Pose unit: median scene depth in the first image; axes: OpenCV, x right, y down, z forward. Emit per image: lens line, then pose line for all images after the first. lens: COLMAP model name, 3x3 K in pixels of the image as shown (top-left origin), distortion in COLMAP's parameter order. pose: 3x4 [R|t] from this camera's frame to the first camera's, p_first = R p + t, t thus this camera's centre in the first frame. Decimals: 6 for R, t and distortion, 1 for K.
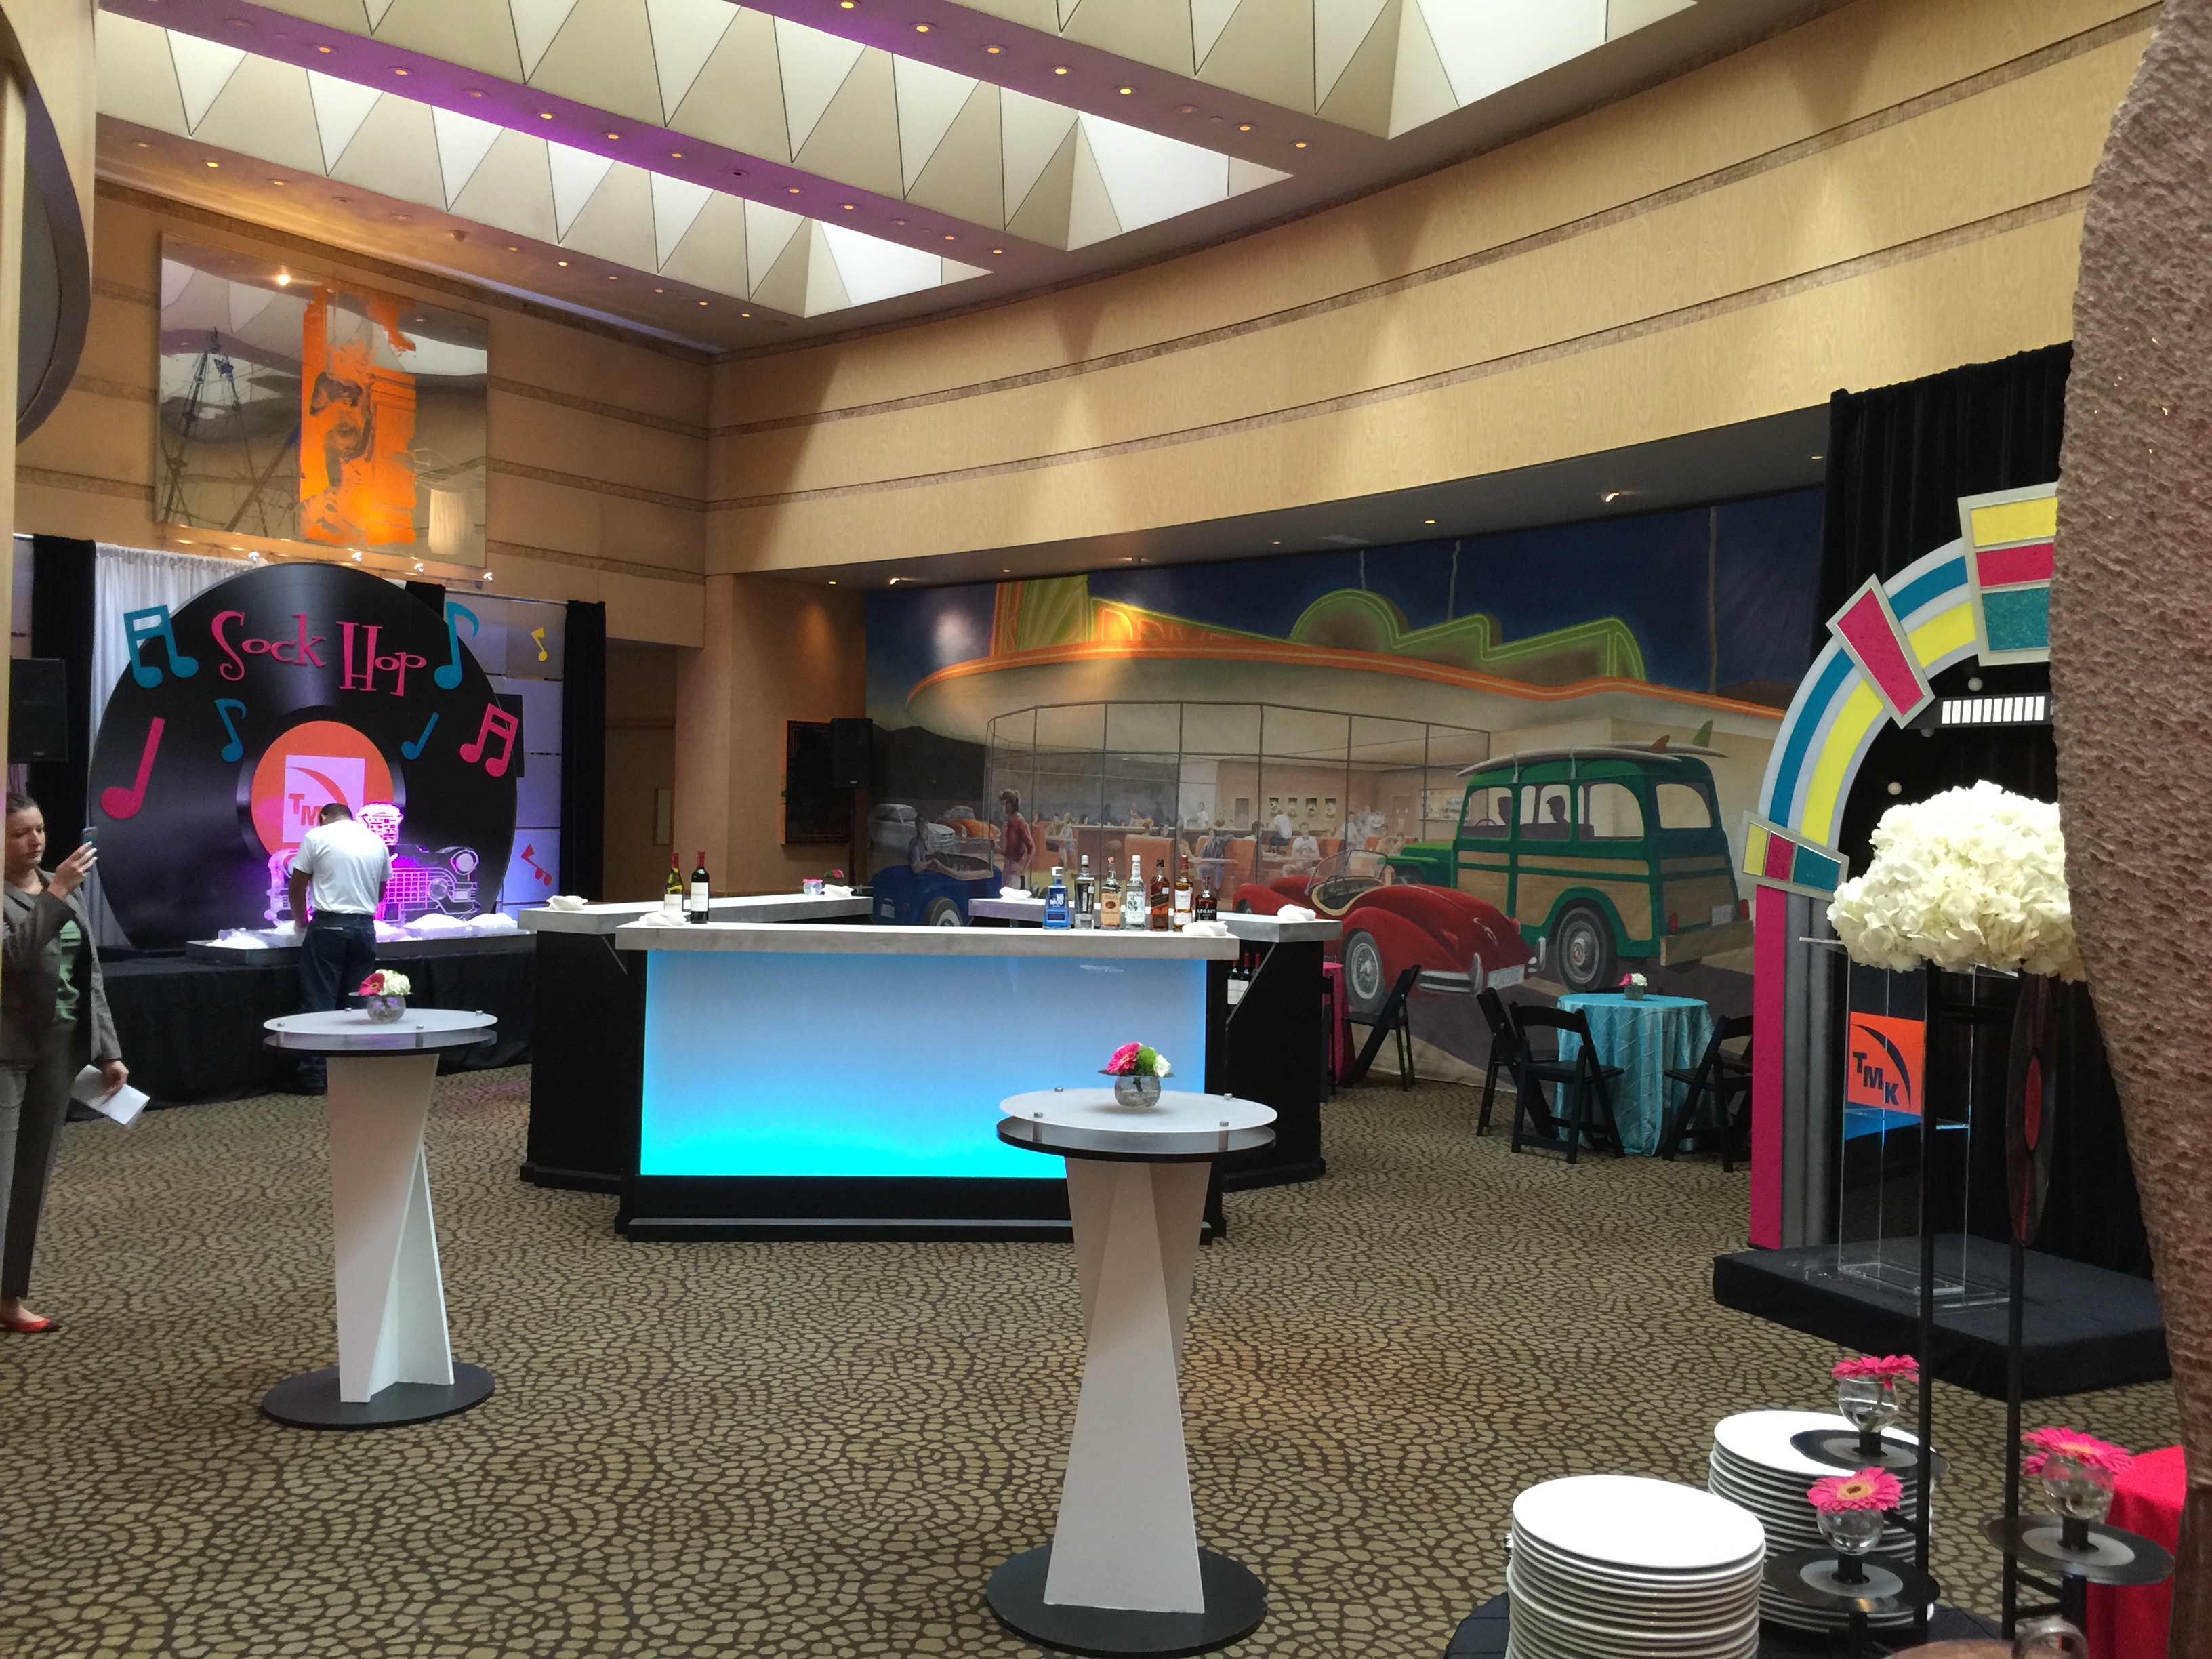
lens RADIAL K [[1867.8, 0, 1096.0], [0, 1867.8, 820.3], [0, 0, 1]] dist [0.064335, -0.085415]
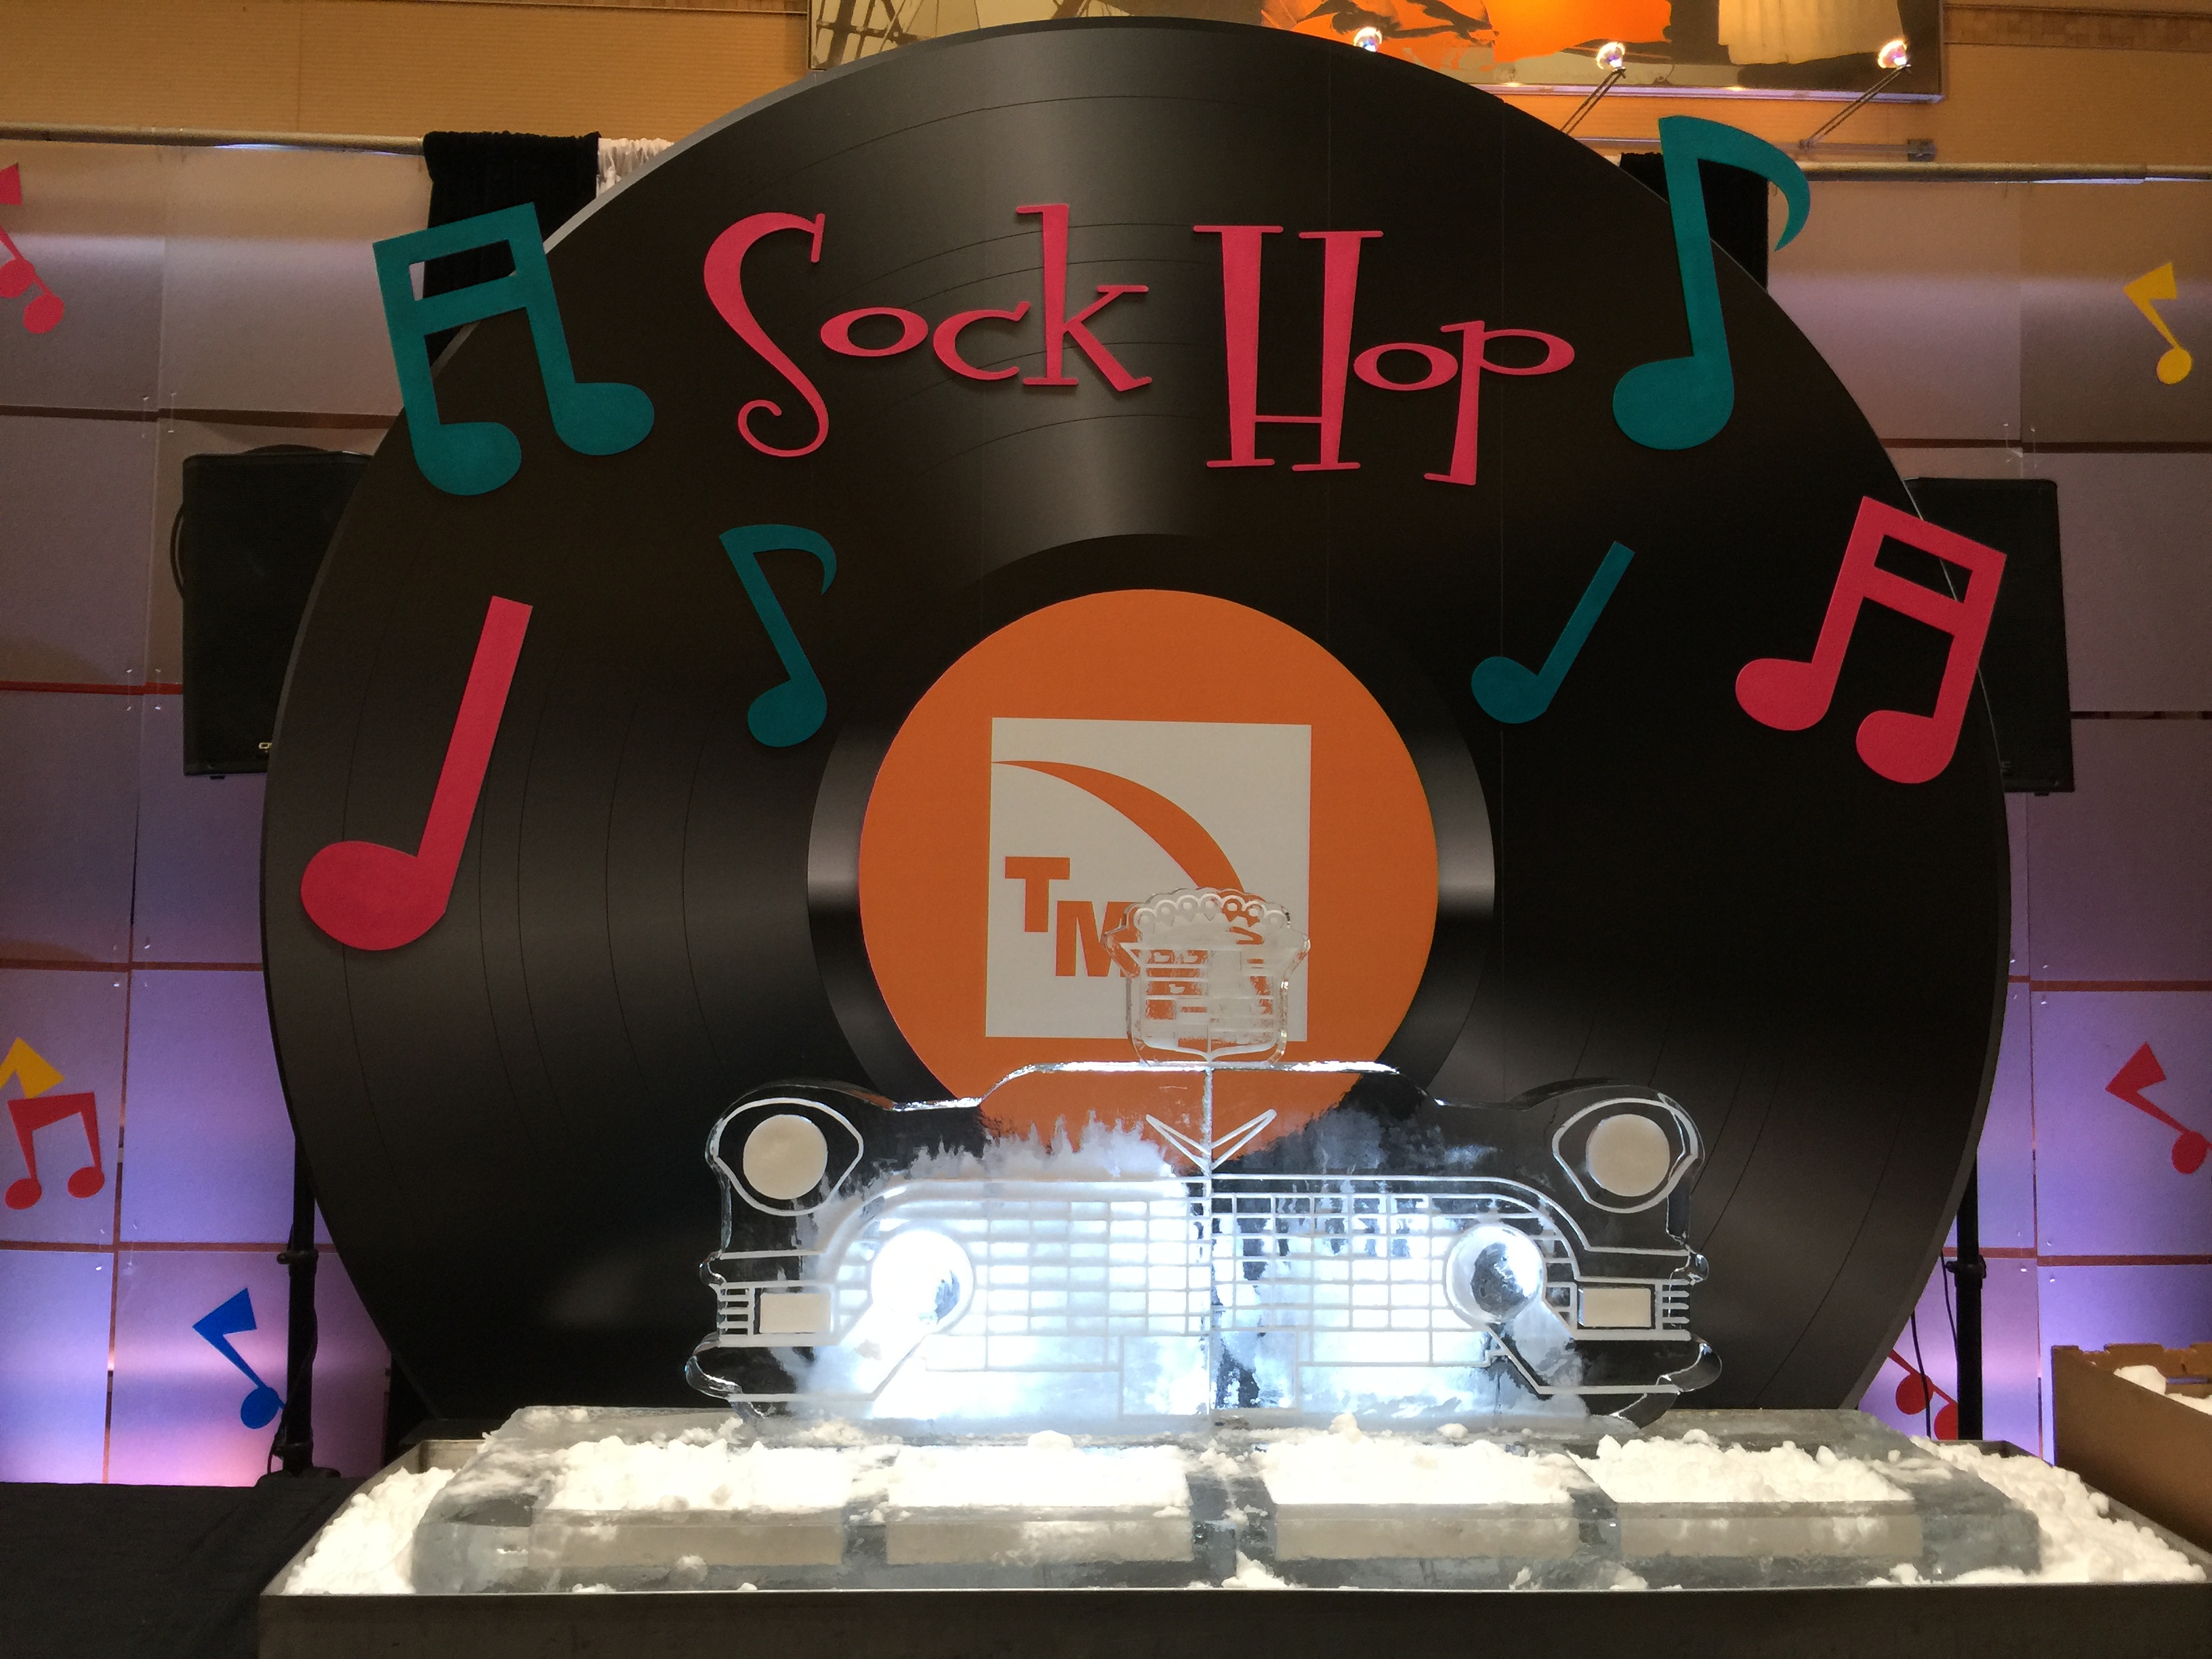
lens RADIAL K [[1867.8, 0, 1096.0], [0, 1867.8, 820.3], [0, 0, 1]] dist [0.064335, -0.085415]
pose [[0.596169, -0.051176, -0.801227, -0.196104], [-0.001305, 0.997903, -0.064709, -0.002143], [0.802858, 0.039623, 0.594852, 0.821030]]
